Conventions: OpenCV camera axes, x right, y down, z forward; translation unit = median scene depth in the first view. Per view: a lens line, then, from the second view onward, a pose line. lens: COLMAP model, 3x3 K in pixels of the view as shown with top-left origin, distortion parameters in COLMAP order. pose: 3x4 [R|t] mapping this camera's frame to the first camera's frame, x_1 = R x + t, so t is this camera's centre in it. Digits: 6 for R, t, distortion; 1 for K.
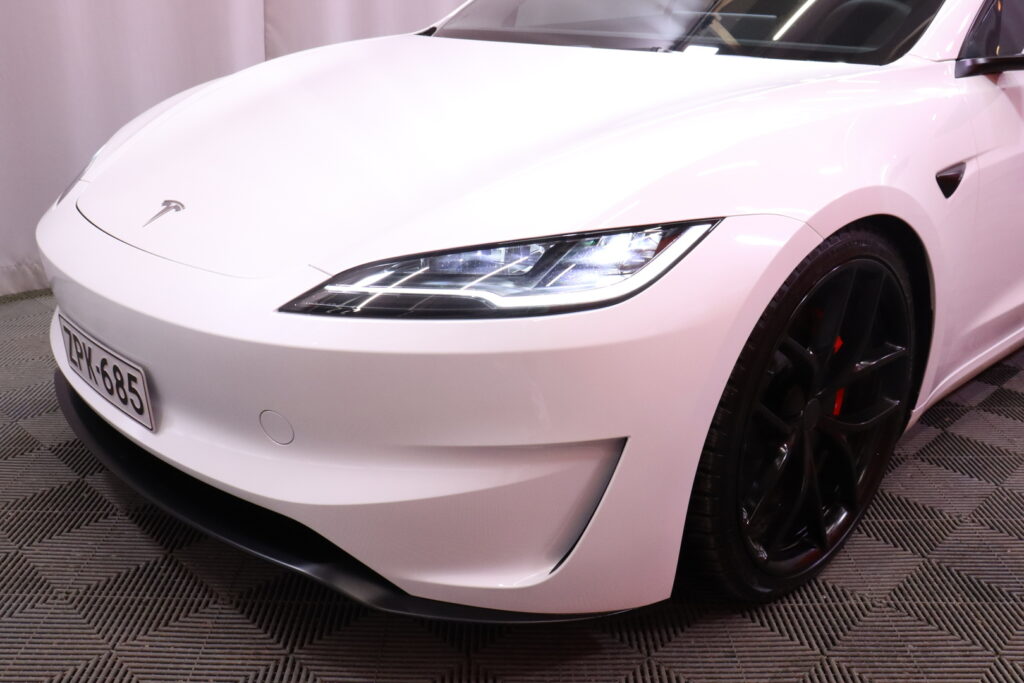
lens RADIAL K [[976.2, 0, 512.0], [0, 976.2, 341.5], [0, 0, 1]] dist [-0.096100, 0.120999]
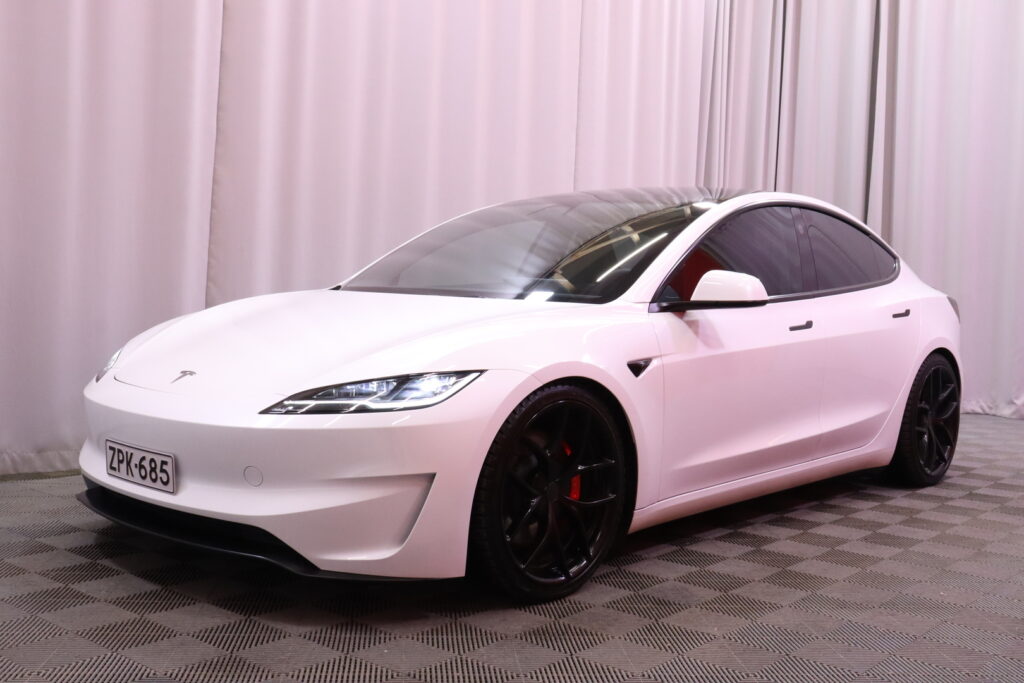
lens RADIAL K [[1108.4, 0, 512.0], [0, 1108.4, 341.5], [0, 0, 1]] dist [0.008790, 0.022968]
pose [[0.996338, 0.012756, 0.084547, 0.064080], [0.011032, 0.961367, -0.275049, 0.379301], [-0.084789, 0.274975, 0.957705, -1.030261]]
